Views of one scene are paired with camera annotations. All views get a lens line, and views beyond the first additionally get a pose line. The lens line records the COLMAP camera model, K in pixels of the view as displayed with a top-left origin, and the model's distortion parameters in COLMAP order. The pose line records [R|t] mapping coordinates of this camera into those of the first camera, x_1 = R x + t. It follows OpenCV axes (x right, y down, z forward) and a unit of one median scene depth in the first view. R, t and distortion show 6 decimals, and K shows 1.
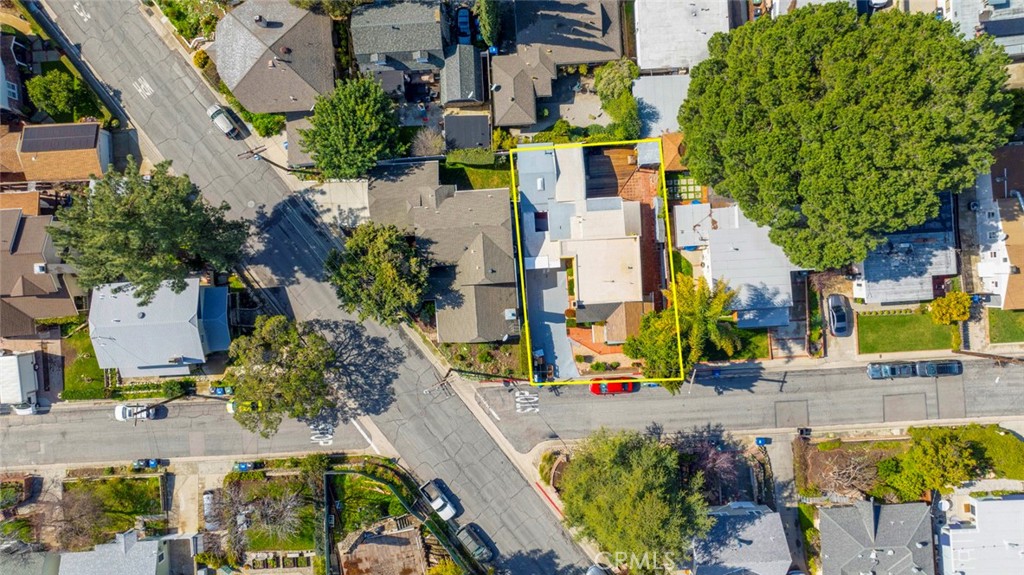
lens RADIAL K [[725.3, 0, 512.0], [0, 725.3, 287.5], [0, 0, 1]] dist [-0.006103, 0.000642]
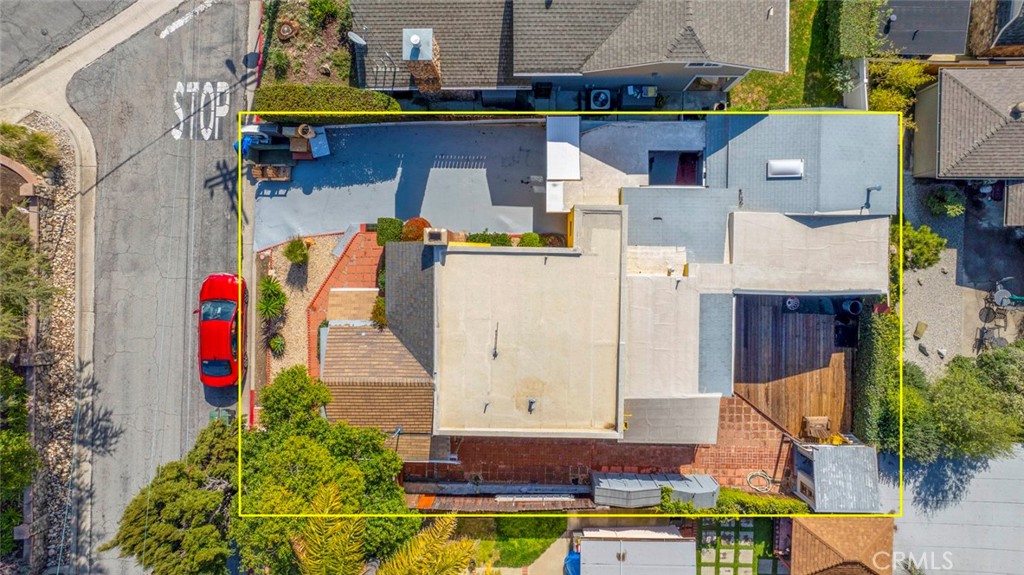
lens RADIAL K [[725.3, 0, 512.0], [0, 725.3, 287.5], [0, 0, 1]] dist [-0.006103, 0.000642]
pose [[-0.069237, 0.996467, 0.047539, 0.087213], [-0.997595, -0.069312, -0.000060, -0.013550], [0.003235, -0.047428, 0.998869, 0.631082]]
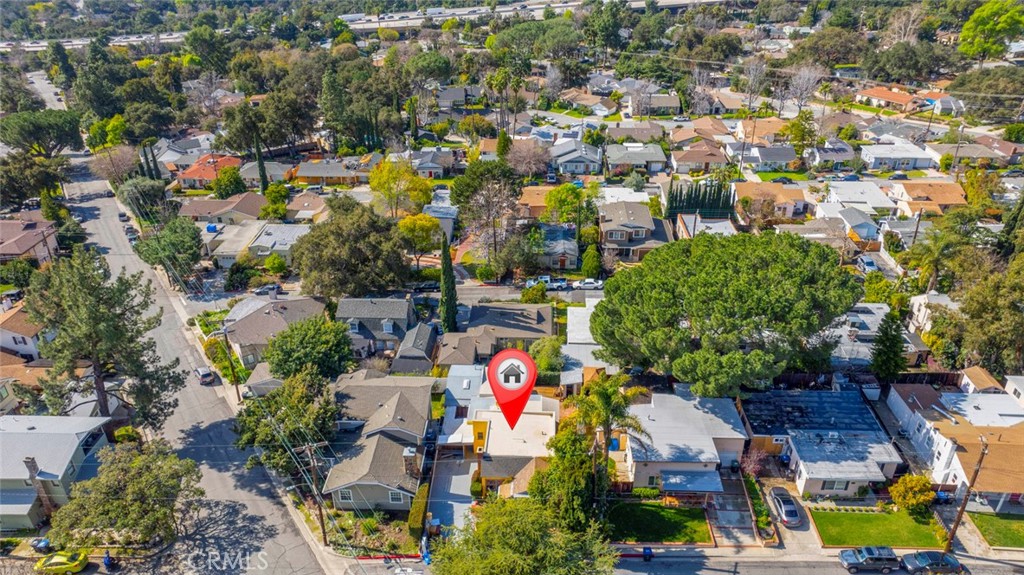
lens RADIAL K [[725.3, 0, 512.0], [0, 725.3, 287.5], [0, 0, 1]] dist [-0.006103, 0.000642]
pose [[0.994069, 0.055893, -0.093291, 0.192023], [-0.108629, 0.469431, -0.876262, 0.695679], [-0.005183, 0.881199, 0.472718, 0.366004]]
